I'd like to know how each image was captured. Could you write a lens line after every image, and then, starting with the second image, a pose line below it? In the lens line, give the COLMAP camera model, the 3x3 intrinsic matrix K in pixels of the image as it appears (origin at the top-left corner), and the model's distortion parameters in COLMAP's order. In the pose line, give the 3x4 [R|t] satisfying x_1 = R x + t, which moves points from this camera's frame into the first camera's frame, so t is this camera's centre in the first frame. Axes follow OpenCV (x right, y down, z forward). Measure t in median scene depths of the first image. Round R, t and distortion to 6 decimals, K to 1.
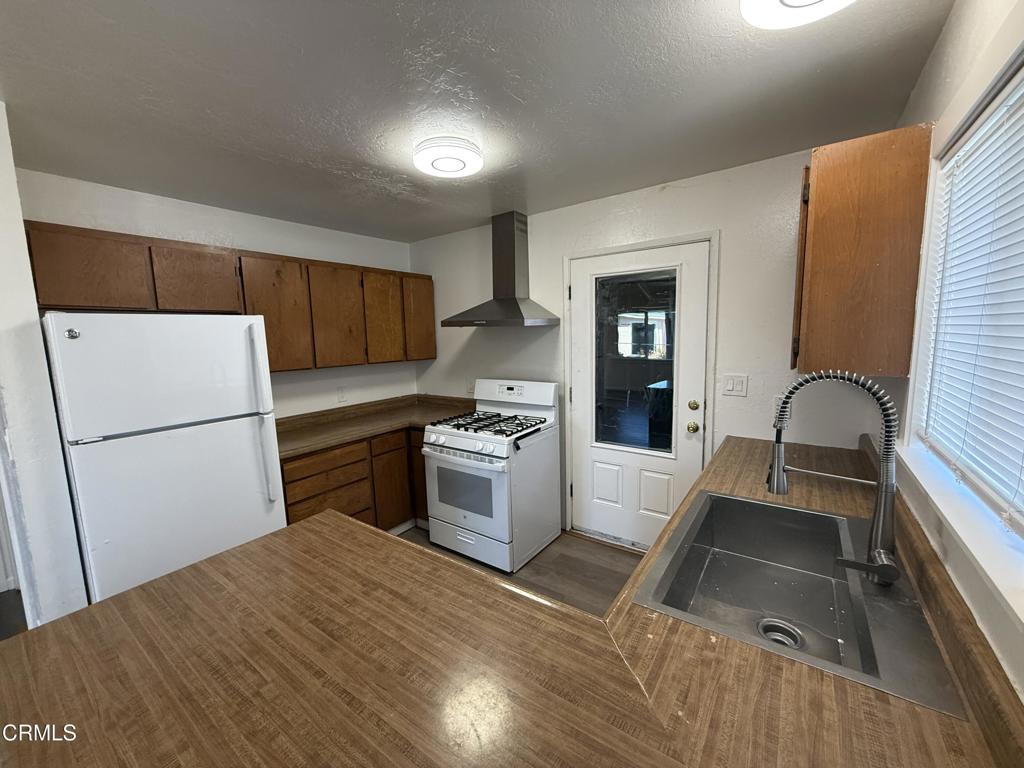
lens RADIAL K [[407.0, 0, 509.8], [0, 407.0, 383.9], [0, 0, 1]] dist [-0.001719, 0.000165]
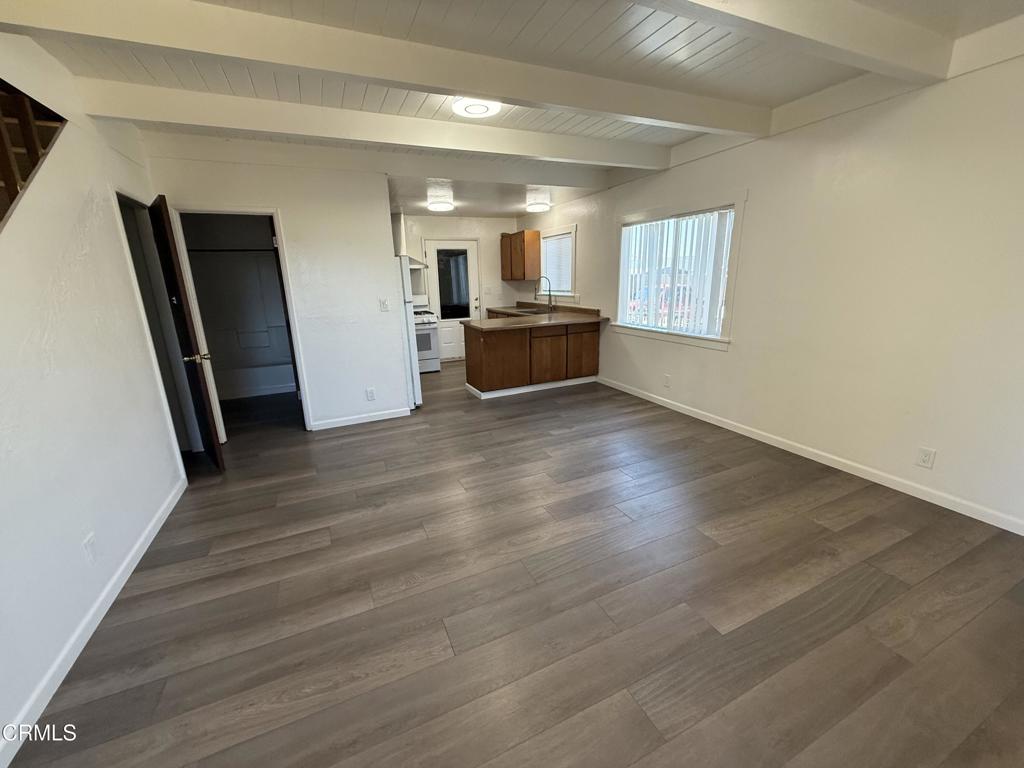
lens RADIAL K [[407.0, 0, 509.8], [0, 407.0, 383.9], [0, 0, 1]] dist [-0.001719, 0.000165]
pose [[0.499477, -0.204589, 0.841823, -1.732512], [0.118199, 0.978722, 0.167729, 0.164688], [-0.858226, 0.015726, 0.513032, -0.576310]]
